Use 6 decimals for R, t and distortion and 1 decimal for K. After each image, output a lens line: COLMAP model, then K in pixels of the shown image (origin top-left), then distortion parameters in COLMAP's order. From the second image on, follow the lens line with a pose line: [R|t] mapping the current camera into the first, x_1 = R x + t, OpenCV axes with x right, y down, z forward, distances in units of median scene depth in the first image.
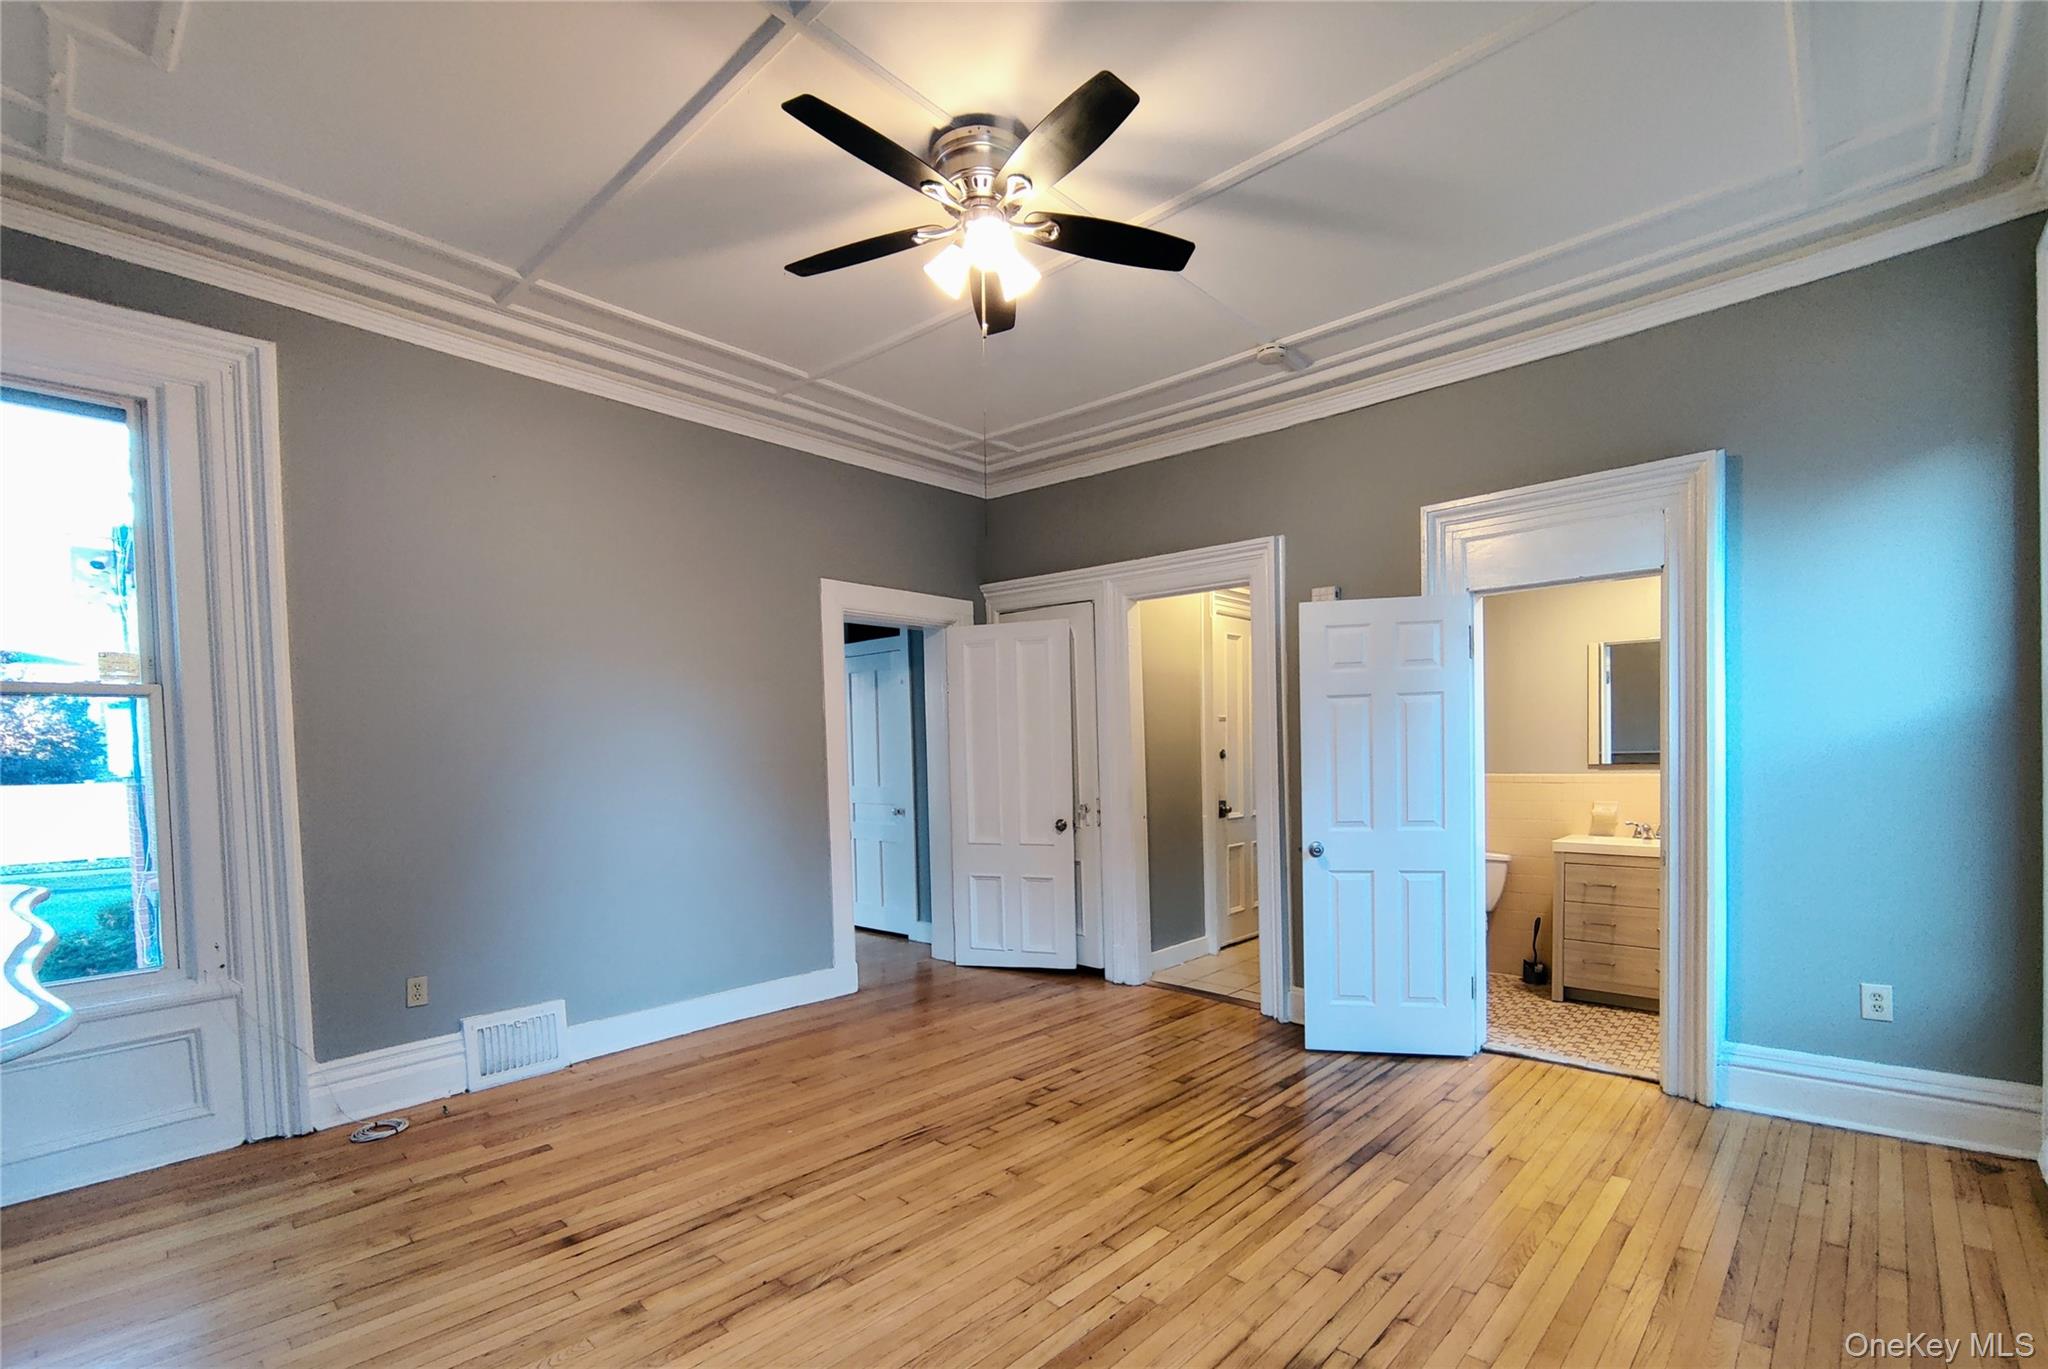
lens RADIAL K [[904.6, 0, 1044.9], [0, 904.6, 781.4], [0, 0, 1]] dist [-0.008367, -0.000057]
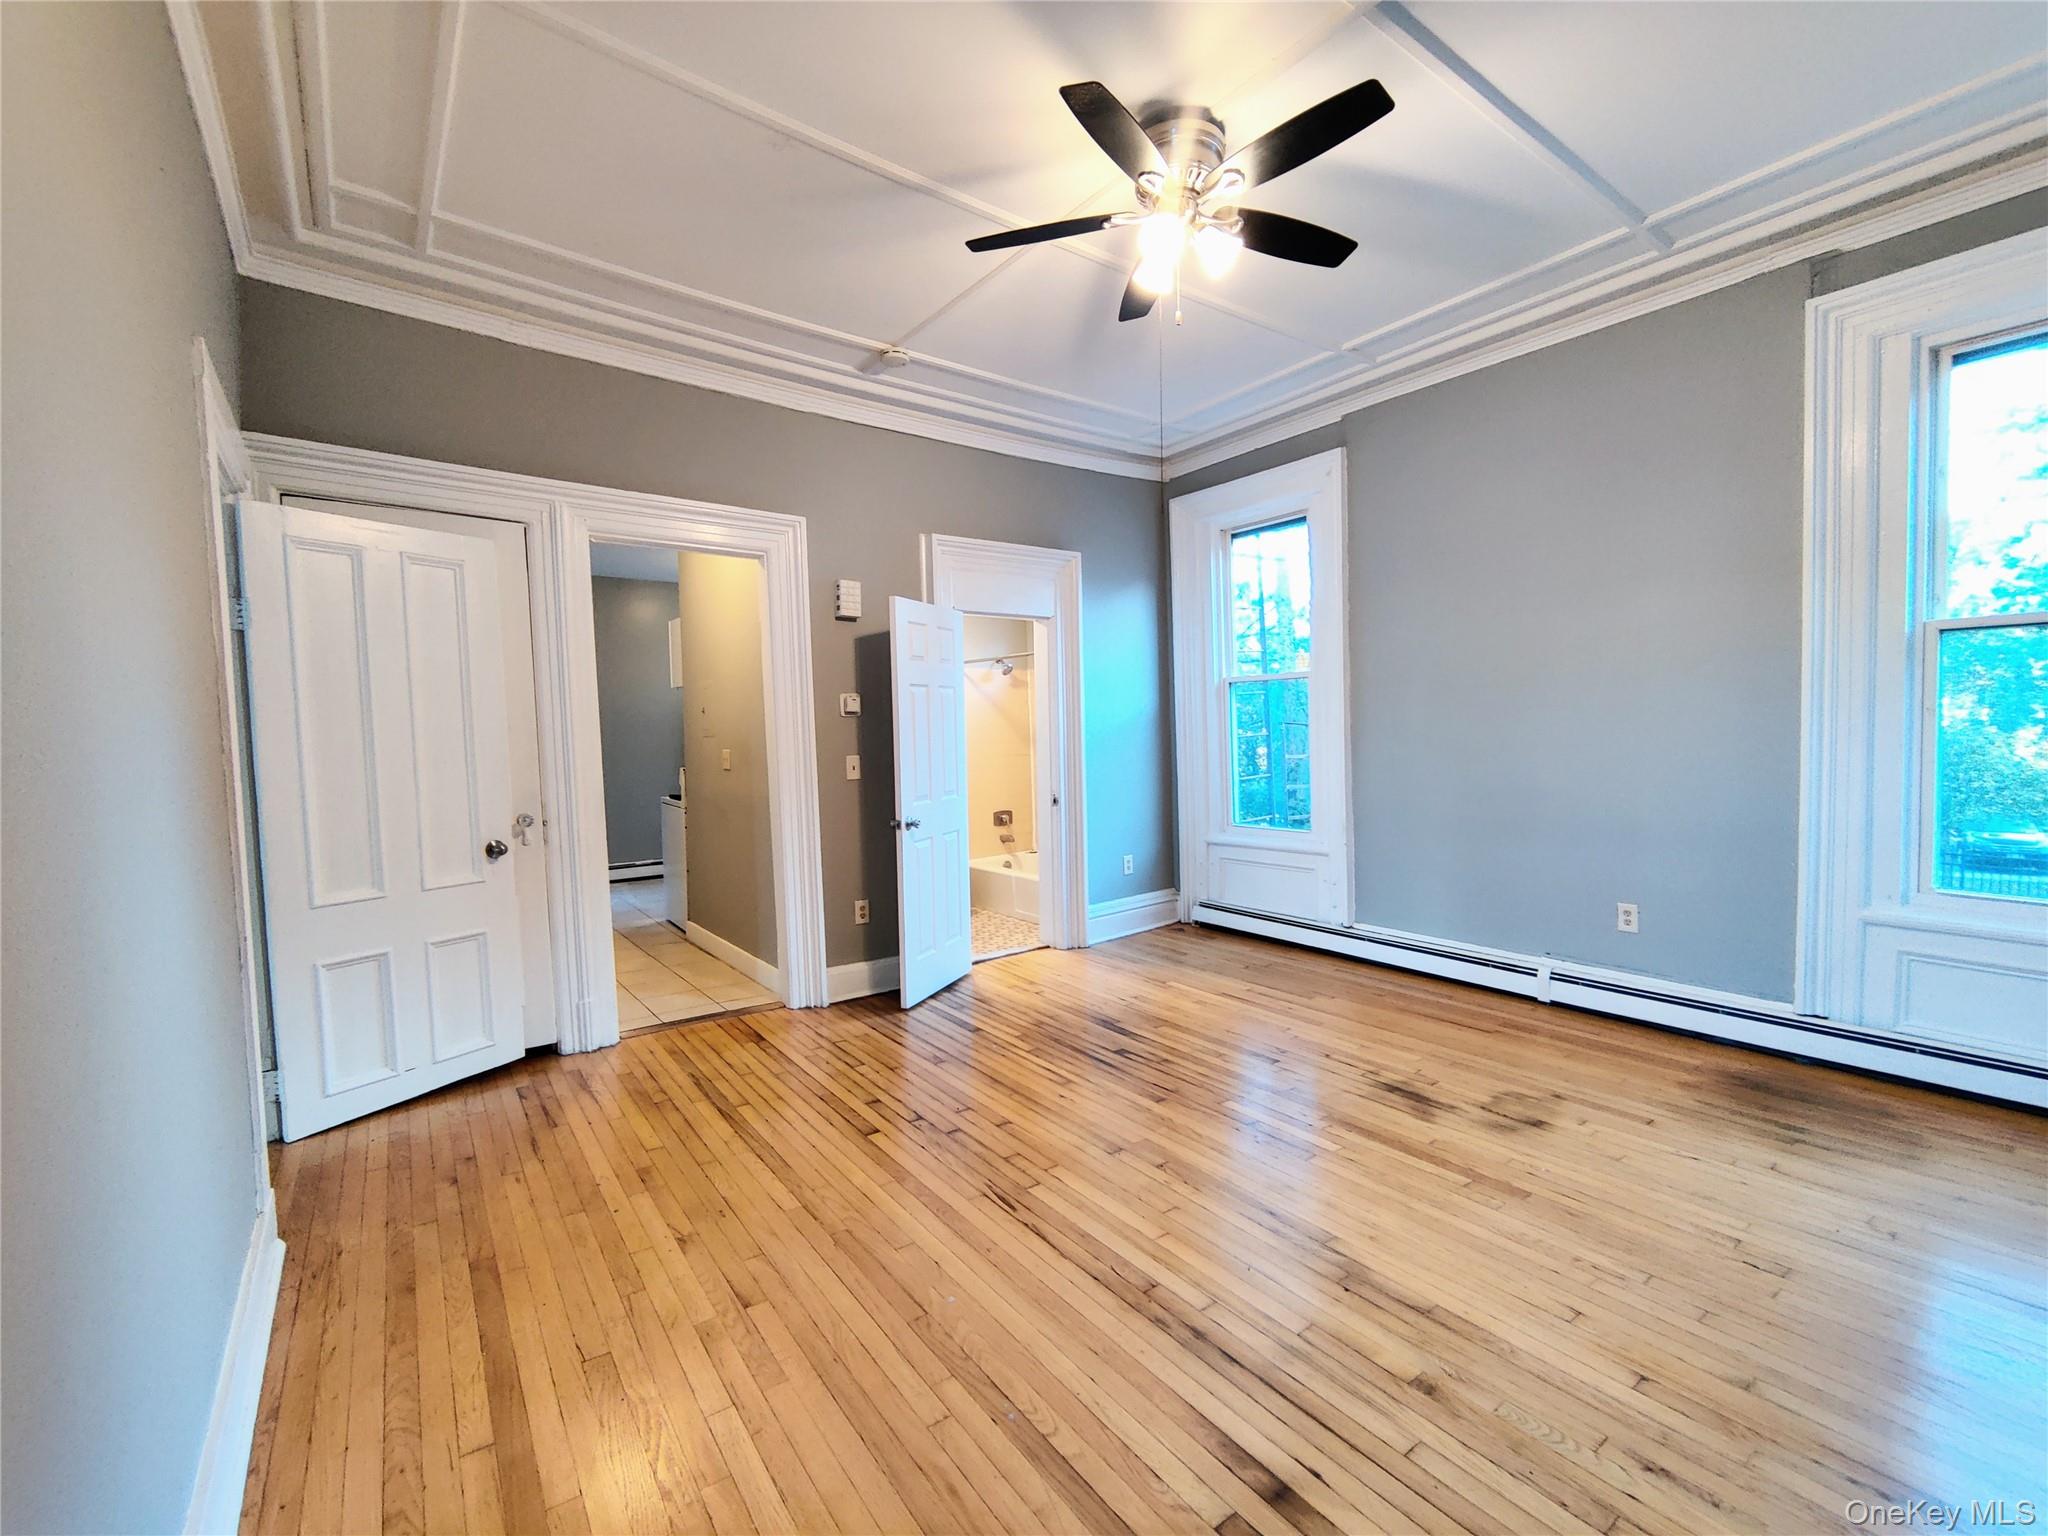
lens RADIAL K [[882.7, 0, 1028.1], [0, 882.7, 766.5], [0, 0, 1]] dist [-0.004822, -0.000409]
pose [[0.184575, -0.030184, 0.982355, -0.797358], [0.047675, 0.998627, 0.021727, -0.011340], [-0.981661, 0.042824, 0.185761, 0.722747]]
